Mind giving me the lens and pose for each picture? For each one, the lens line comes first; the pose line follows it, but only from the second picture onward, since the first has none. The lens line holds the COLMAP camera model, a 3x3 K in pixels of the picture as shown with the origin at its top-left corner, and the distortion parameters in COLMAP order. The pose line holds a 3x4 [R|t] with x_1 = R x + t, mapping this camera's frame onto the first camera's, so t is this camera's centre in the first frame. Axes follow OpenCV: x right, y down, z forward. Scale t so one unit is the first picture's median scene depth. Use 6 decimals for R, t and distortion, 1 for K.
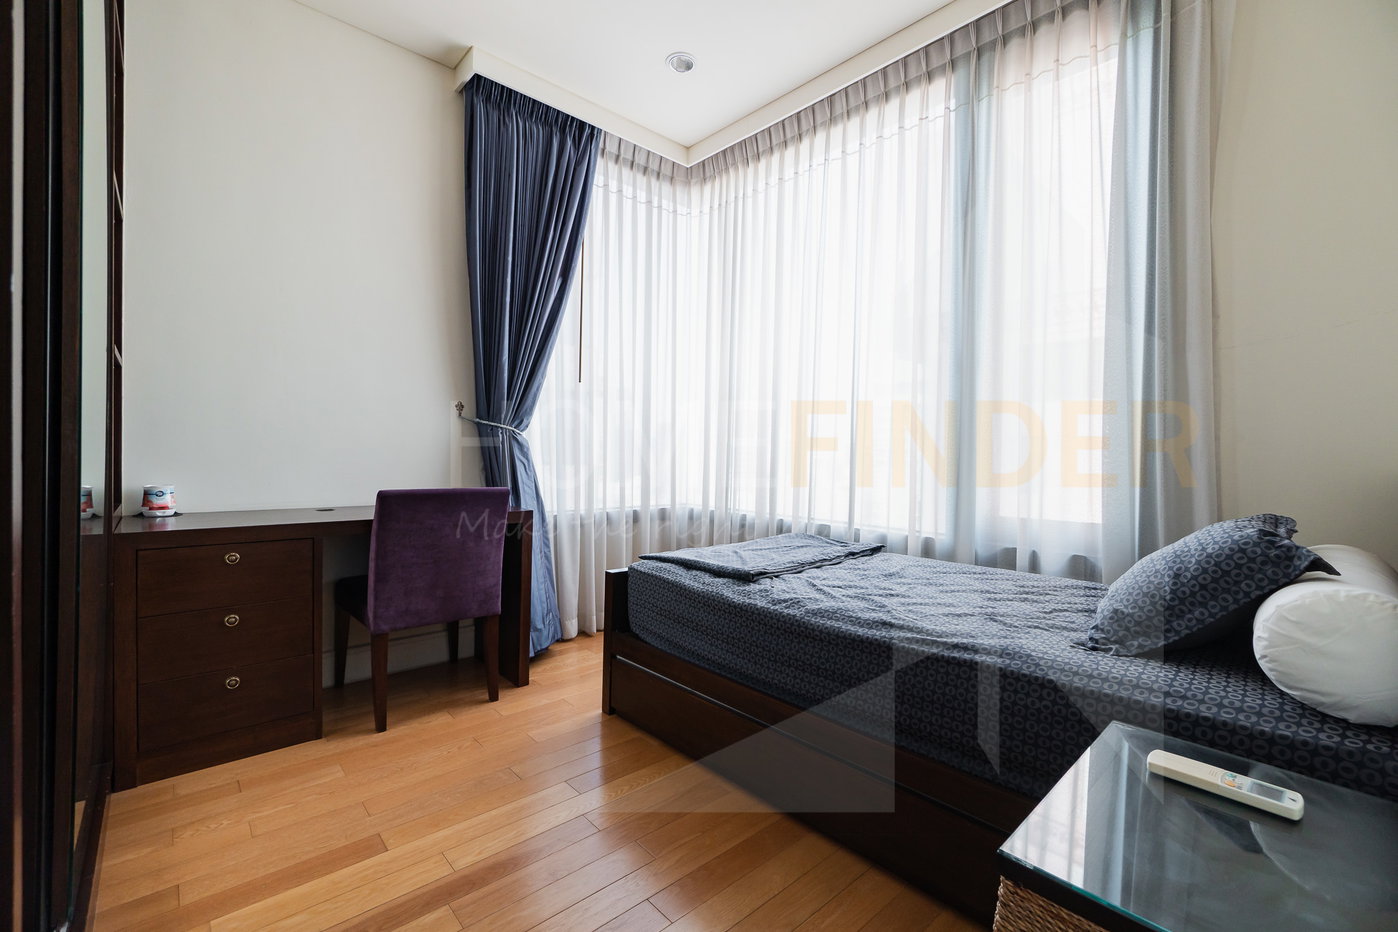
lens RADIAL K [[616.3, 0, 717.3], [0, 616.3, 462.4], [0, 0, 1]] dist [0.003114, -0.000002]
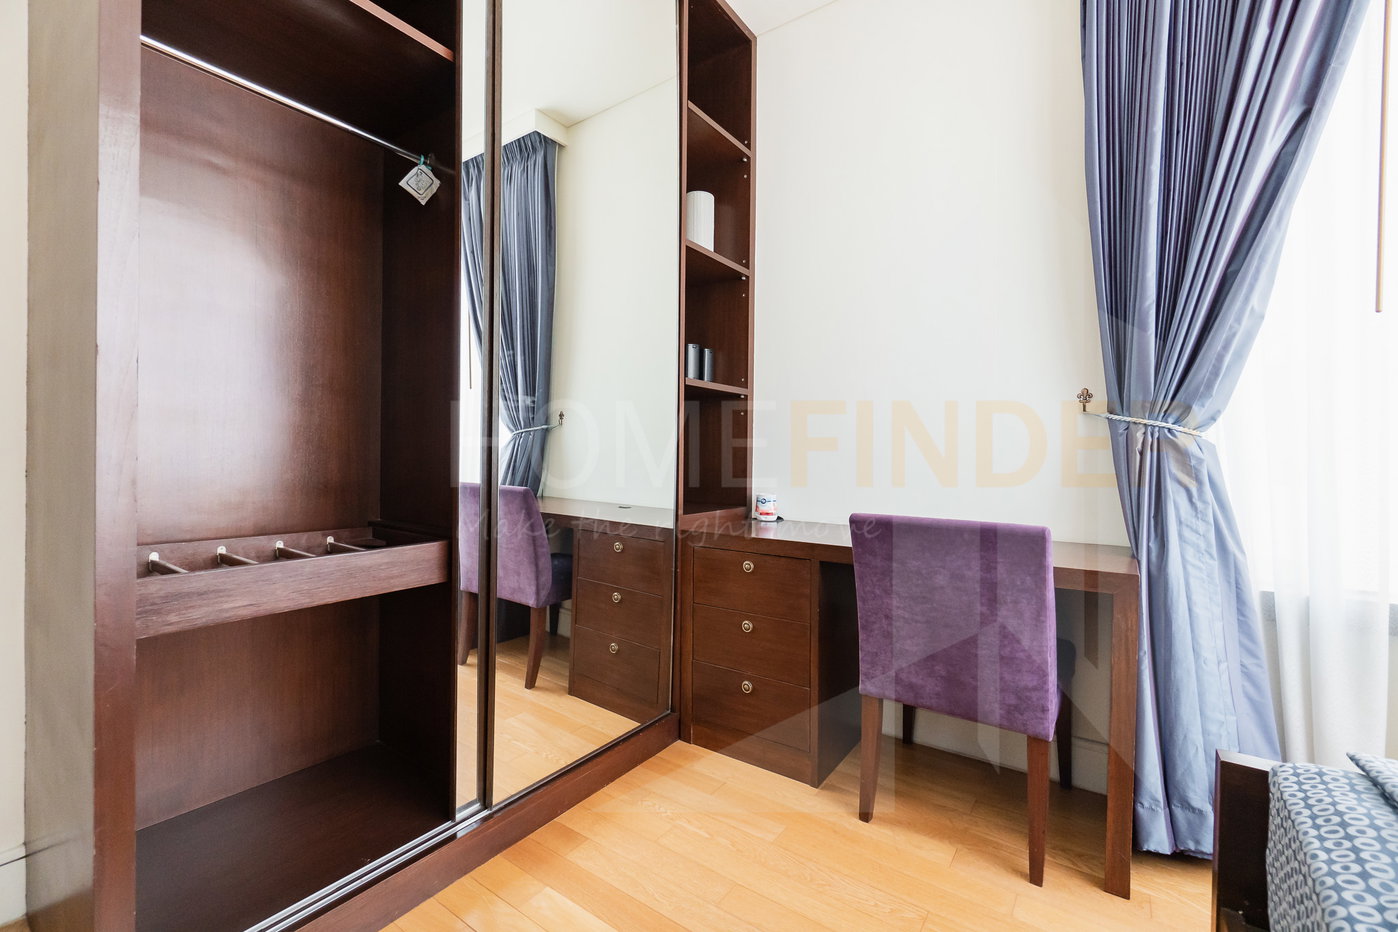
lens RADIAL K [[616.3, 0, 717.3], [0, 616.3, 462.4], [0, 0, 1]] dist [0.003114, -0.000002]
pose [[0.177955, -0.003804, -0.984031, 0.176454], [-0.021543, 0.999738, -0.007761, -0.008853], [0.983803, 0.022580, 0.177826, 0.590537]]
